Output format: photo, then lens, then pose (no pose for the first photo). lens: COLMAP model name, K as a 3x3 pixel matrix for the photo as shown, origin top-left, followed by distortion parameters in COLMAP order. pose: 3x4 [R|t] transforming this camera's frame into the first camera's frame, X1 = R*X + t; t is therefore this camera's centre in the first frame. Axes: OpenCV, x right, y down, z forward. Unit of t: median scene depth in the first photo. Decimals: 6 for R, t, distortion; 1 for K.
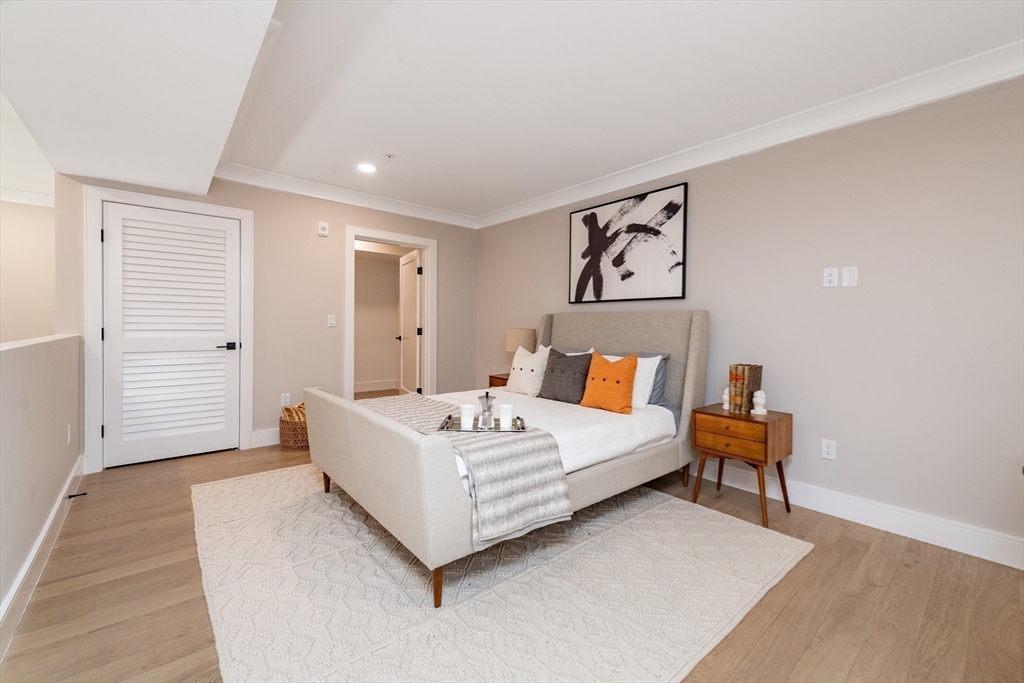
lens RADIAL K [[410.8, 0, 507.1], [0, 410.8, 328.9], [0, 0, 1]] dist [-0.000284, -0.000046]
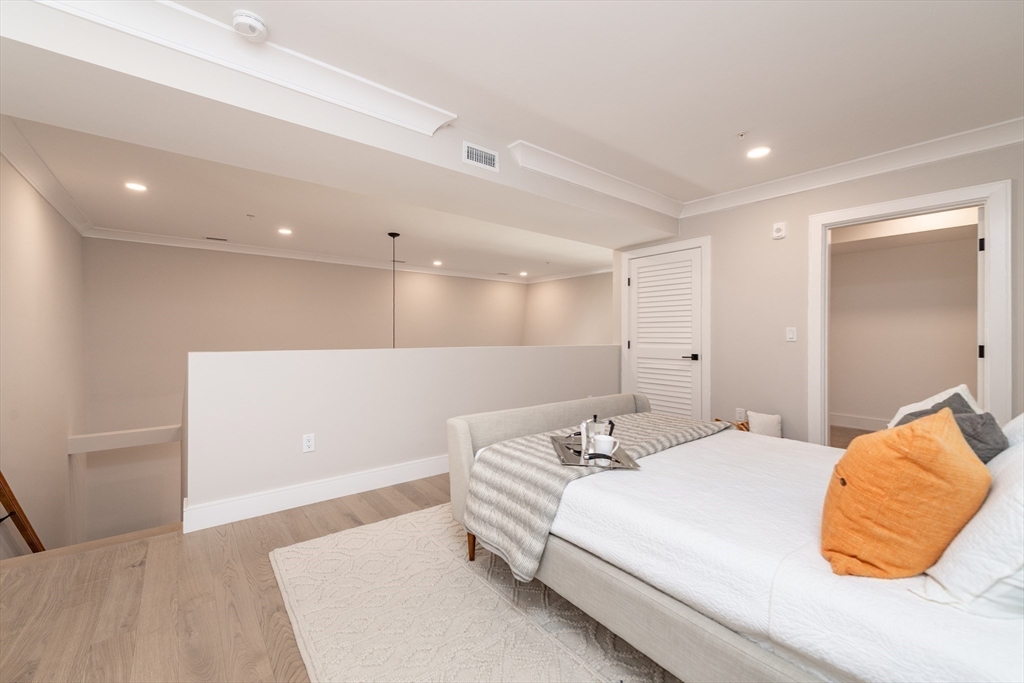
lens RADIAL K [[410.8, 0, 507.1], [0, 410.8, 328.9], [0, 0, 1]] dist [-0.000284, -0.000046]
pose [[-0.036811, -0.018300, -0.999155, 0.508099], [-0.008579, 0.999801, -0.017996, -0.012588], [0.999285, 0.007909, -0.036960, 0.508721]]
